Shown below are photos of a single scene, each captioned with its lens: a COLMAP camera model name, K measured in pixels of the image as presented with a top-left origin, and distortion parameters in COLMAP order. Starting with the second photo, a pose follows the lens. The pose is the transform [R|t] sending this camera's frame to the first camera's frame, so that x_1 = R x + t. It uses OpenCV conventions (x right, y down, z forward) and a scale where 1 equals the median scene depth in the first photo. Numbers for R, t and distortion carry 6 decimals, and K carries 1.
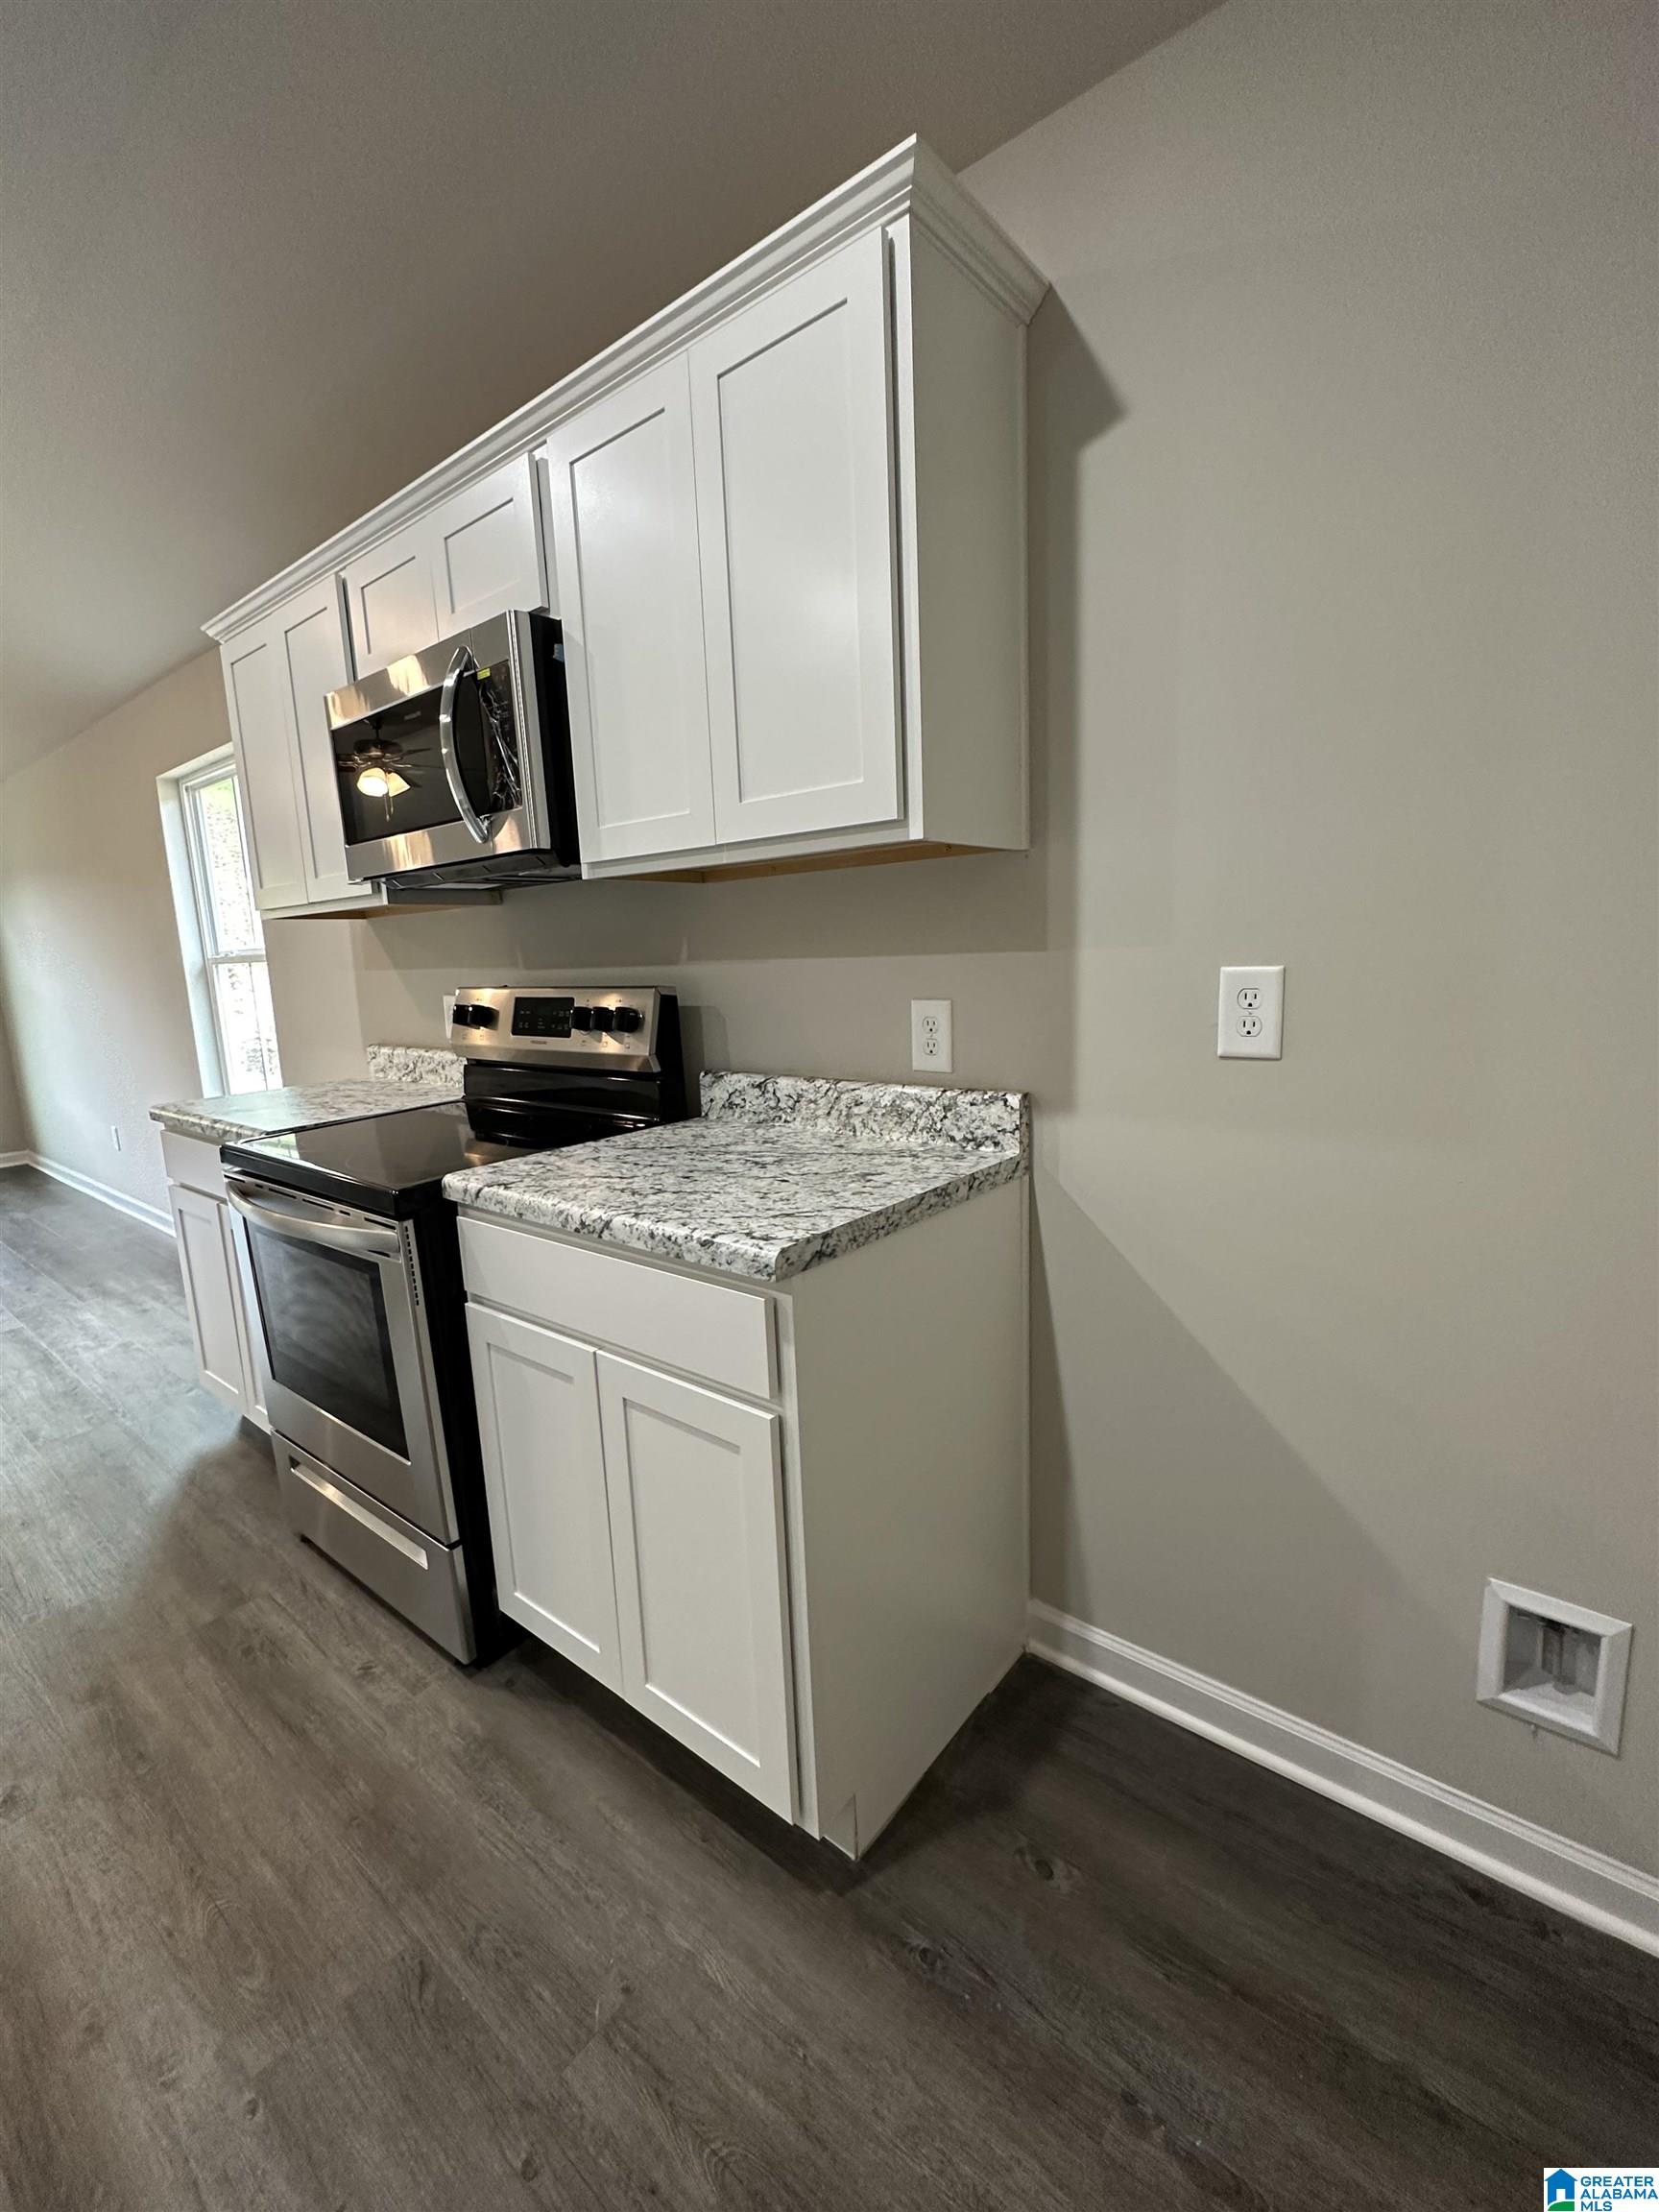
lens RADIAL K [[947.1, 0, 829.5], [0, 947.1, 1106.0], [0, 0, 1]] dist [-0.000282, 0.001411]
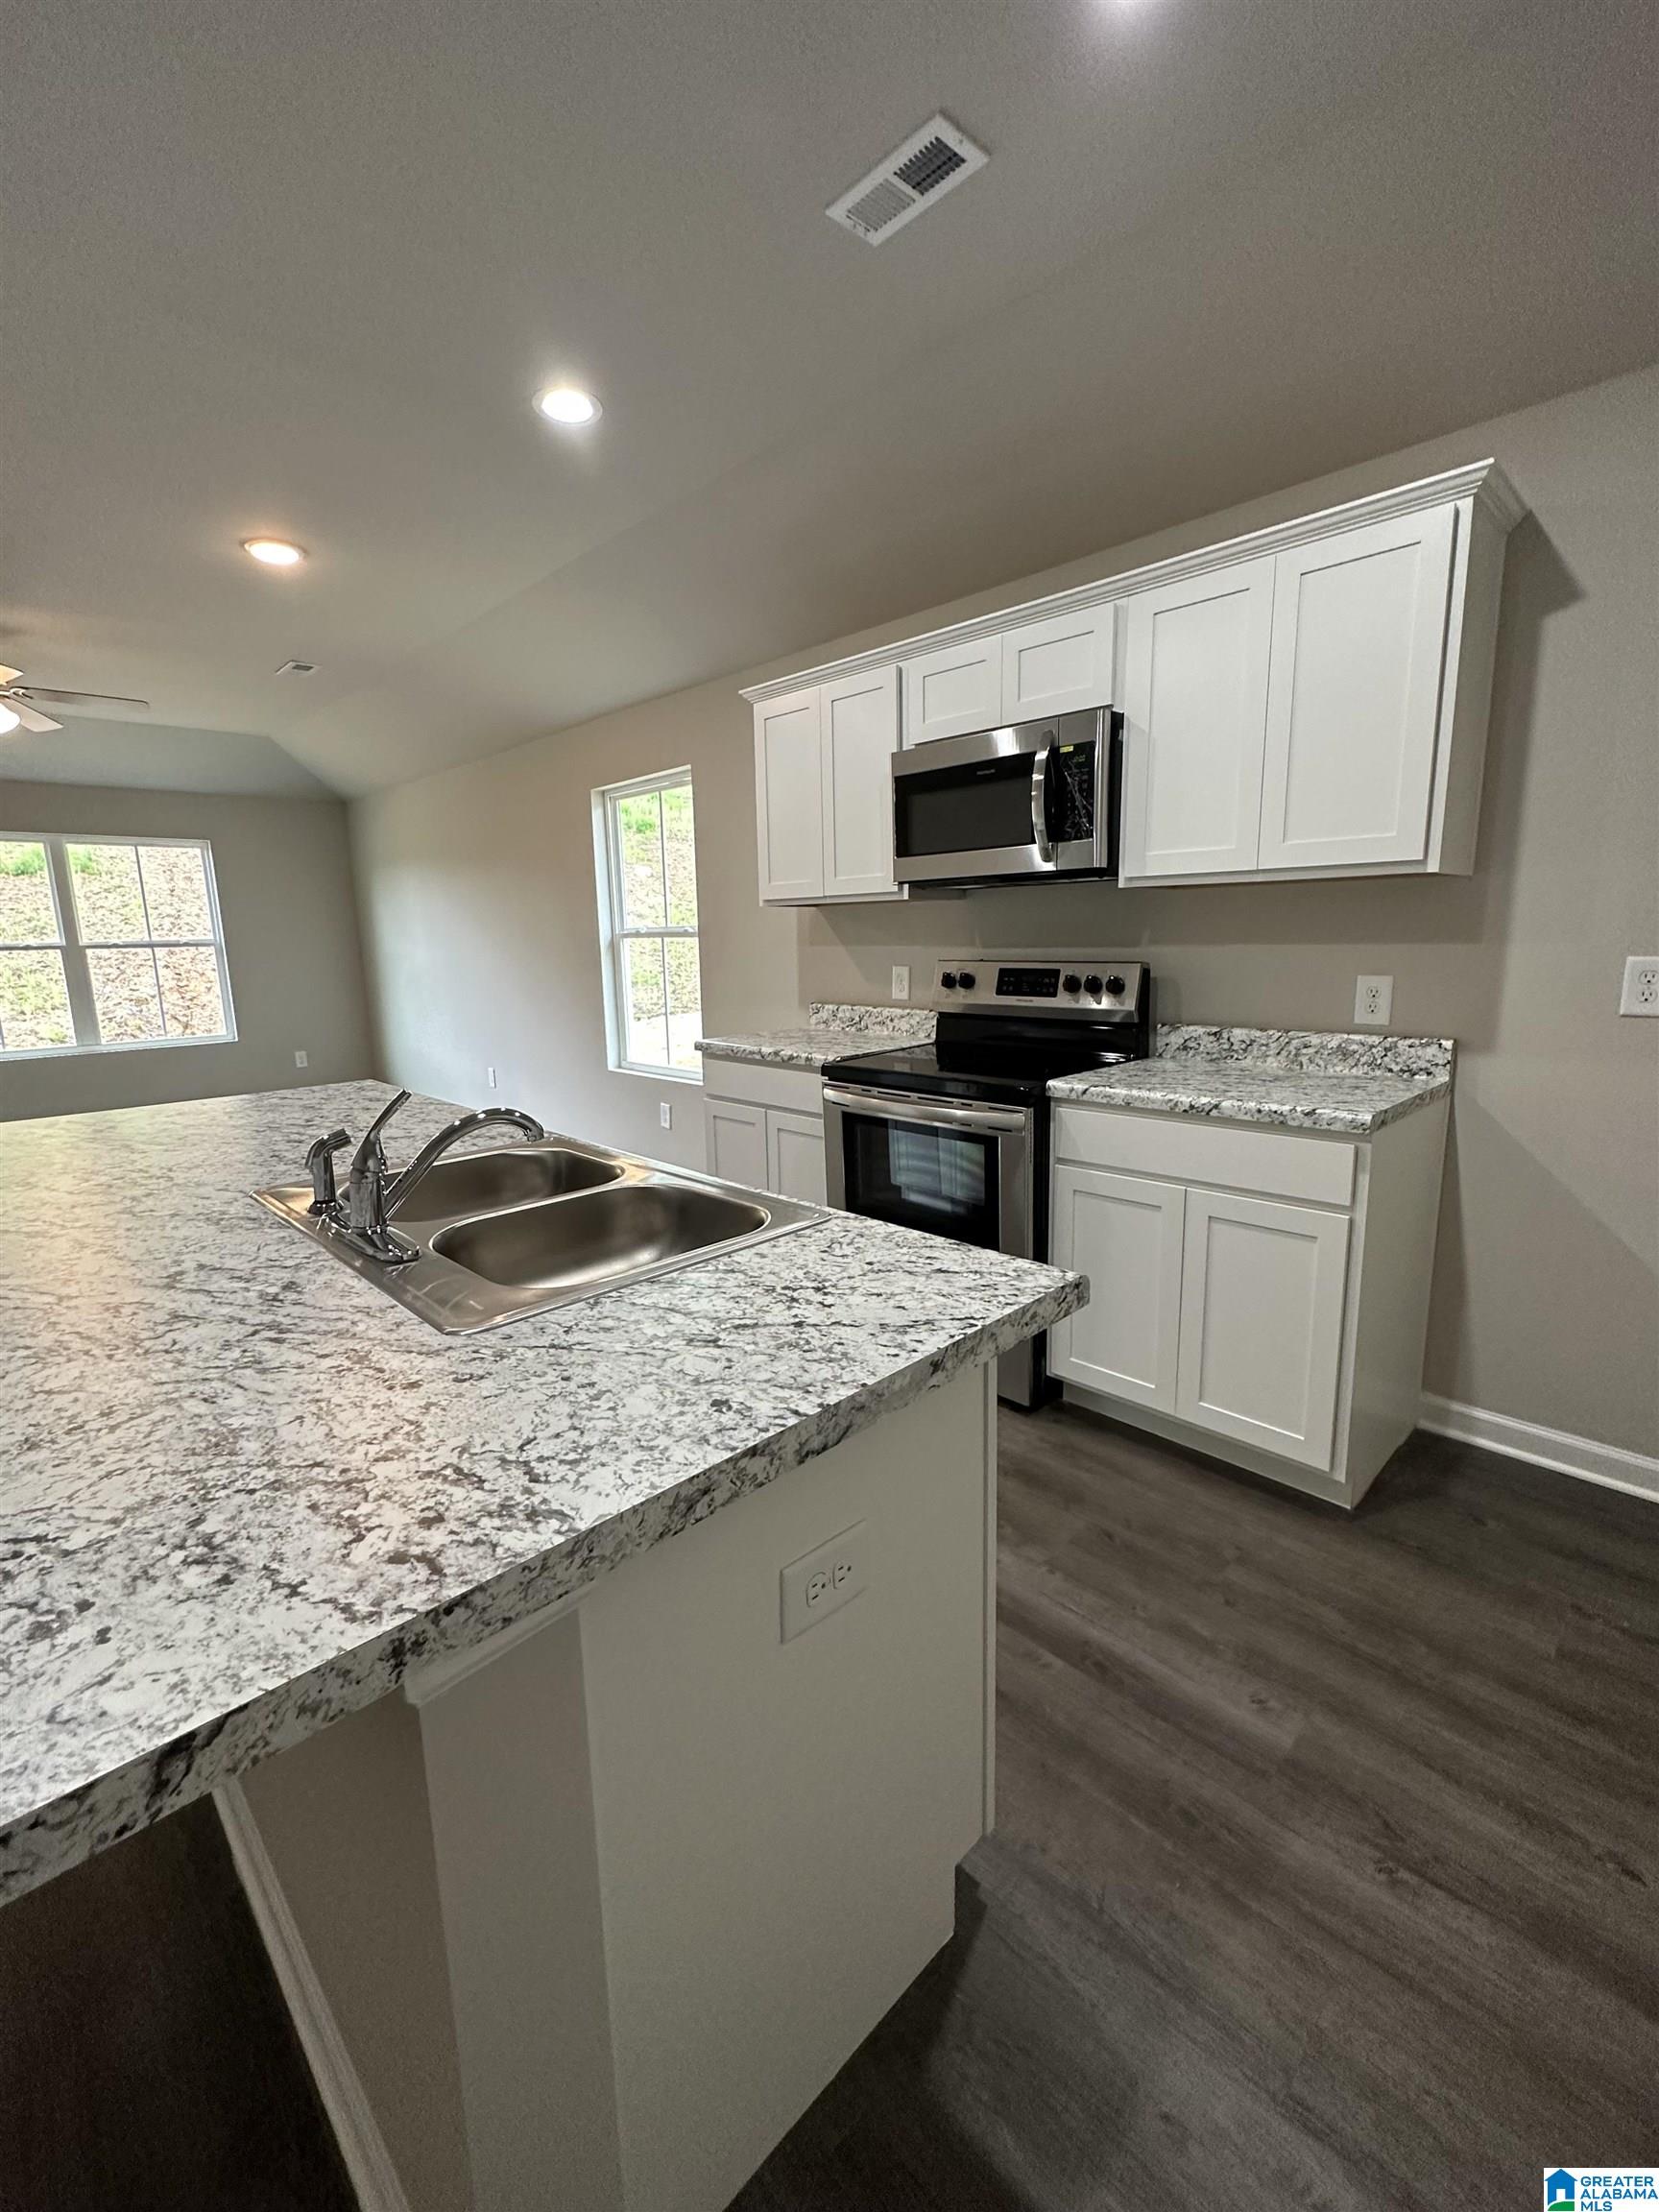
lens RADIAL K [[947.1, 0, 829.5], [0, 947.1, 1106.0], [0, 0, 1]] dist [-0.000282, 0.001411]
pose [[0.993589, 0.039479, -0.105937, -0.566561], [-0.037577, 0.999096, 0.019886, 0.091698], [0.106626, -0.015777, 0.994174, -0.543552]]
